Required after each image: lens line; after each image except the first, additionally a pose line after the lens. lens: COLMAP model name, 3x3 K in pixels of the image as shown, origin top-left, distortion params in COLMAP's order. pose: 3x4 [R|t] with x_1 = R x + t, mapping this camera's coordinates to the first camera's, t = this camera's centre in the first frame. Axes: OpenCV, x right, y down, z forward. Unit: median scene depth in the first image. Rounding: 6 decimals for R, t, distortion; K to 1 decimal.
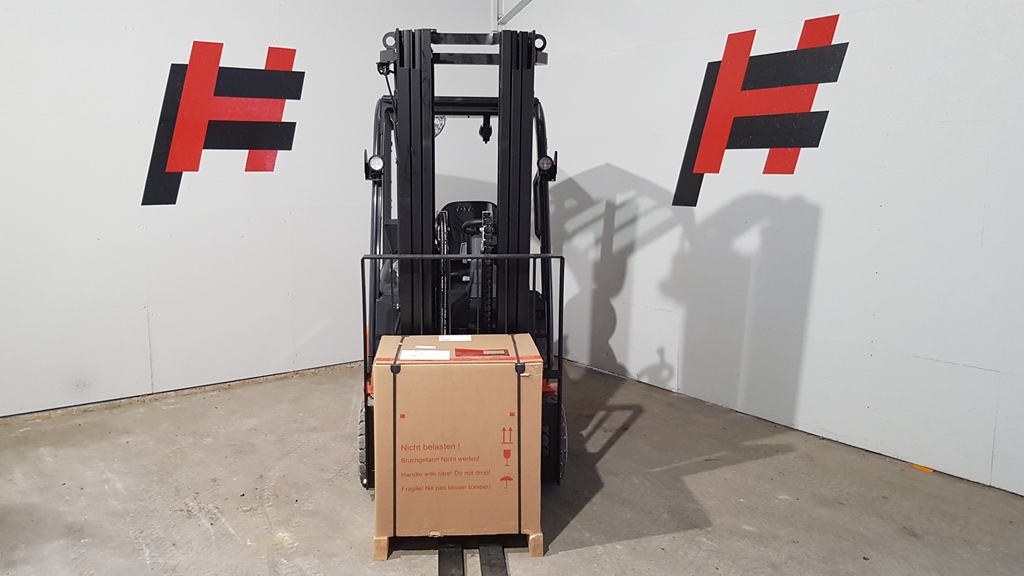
lens RADIAL K [[934.1, 0, 494.8], [0, 934.1, 287.8], [0, 0, 1]] dist [0.035990, -0.103991]
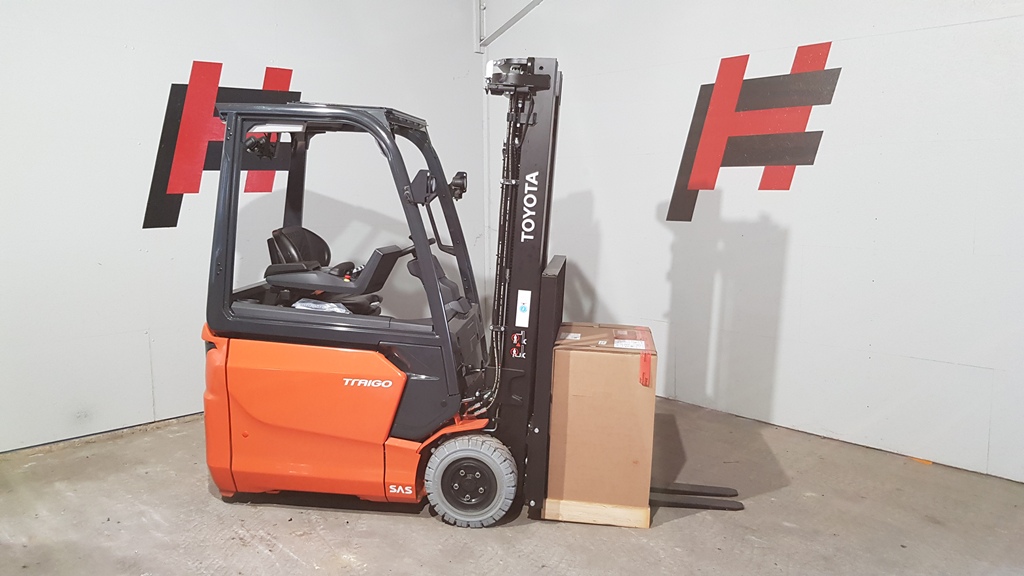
lens RADIAL K [[934.1, 0, 494.8], [0, 934.1, 287.8], [0, 0, 1]] dist [0.035990, -0.103991]
pose [[0.991755, -0.023226, 0.126028, -0.147530], [0.025088, 0.999598, -0.013207, -0.004771], [-0.125671, 0.016260, 0.991939, -0.011821]]
